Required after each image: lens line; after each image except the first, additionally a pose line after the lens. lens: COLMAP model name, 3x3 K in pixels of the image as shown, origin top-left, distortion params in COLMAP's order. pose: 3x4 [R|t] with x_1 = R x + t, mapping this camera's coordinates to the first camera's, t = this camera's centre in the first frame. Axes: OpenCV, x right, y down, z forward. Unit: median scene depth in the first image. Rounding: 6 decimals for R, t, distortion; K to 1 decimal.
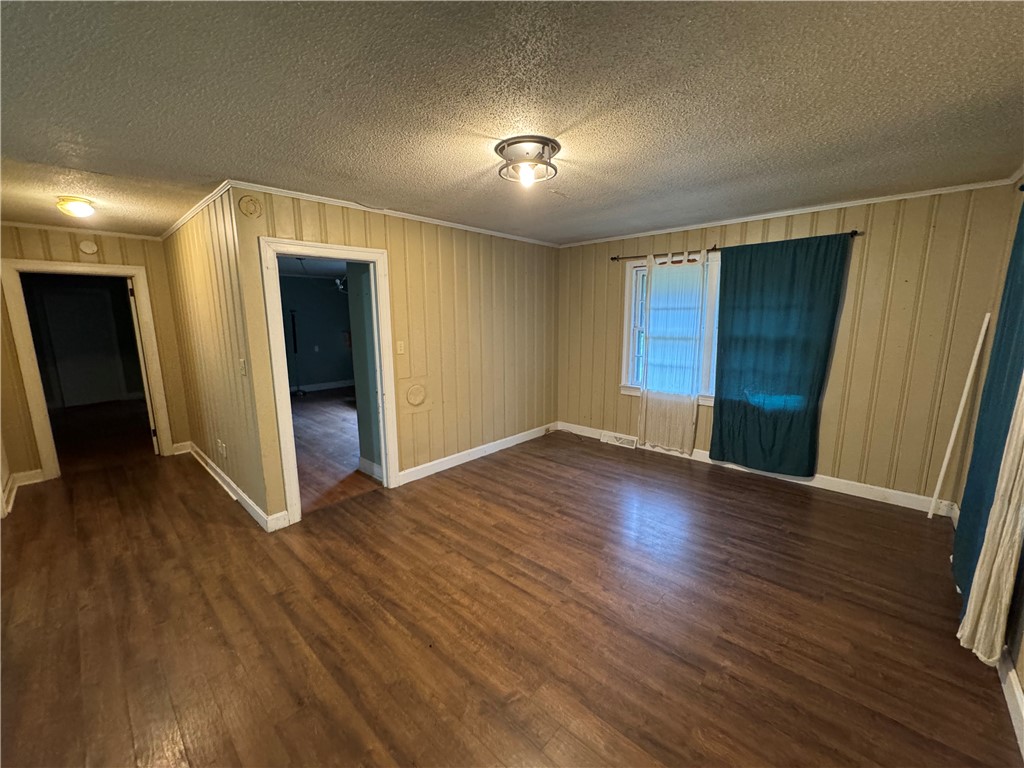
lens RADIAL K [[410.1, 0, 512.9], [0, 410.1, 385.4], [0, 0, 1]] dist [-0.003022, -0.000188]
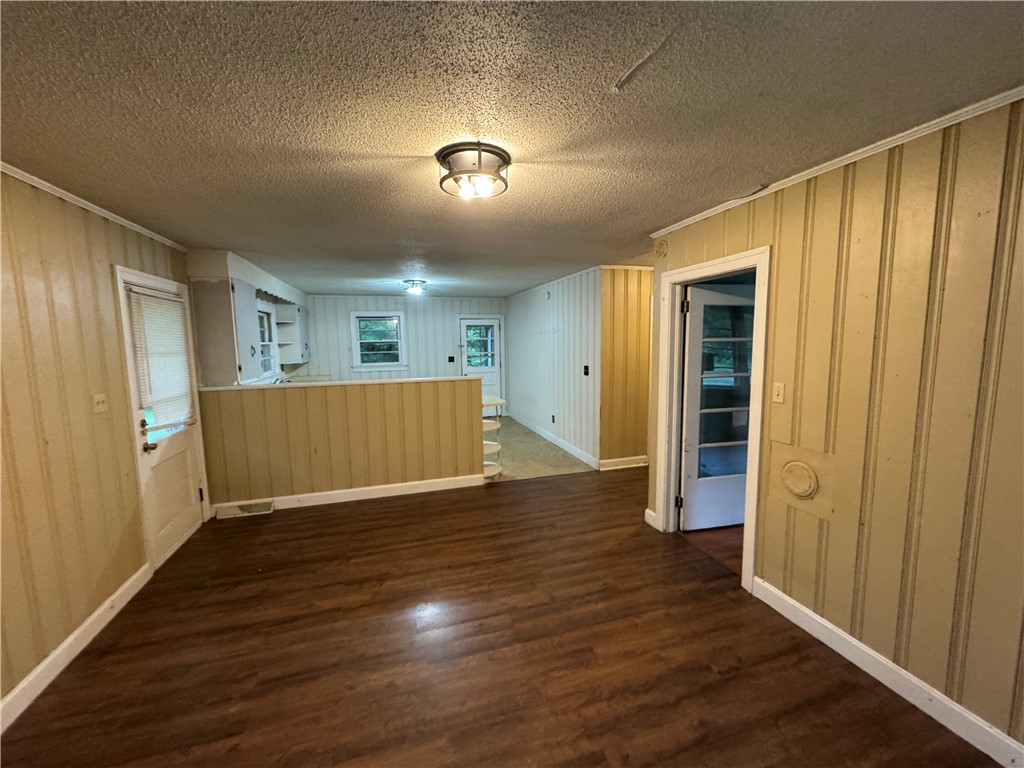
lens RADIAL K [[410.1, 0, 513.8], [0, 410.1, 384.6], [0, 0, 1]] dist [-0.003022, -0.000188]
pose [[-0.506783, 0.112979, -0.854638, 0.604791], [-0.124193, 0.971465, 0.202068, -0.232739], [0.853081, 0.208545, -0.478291, 1.219007]]
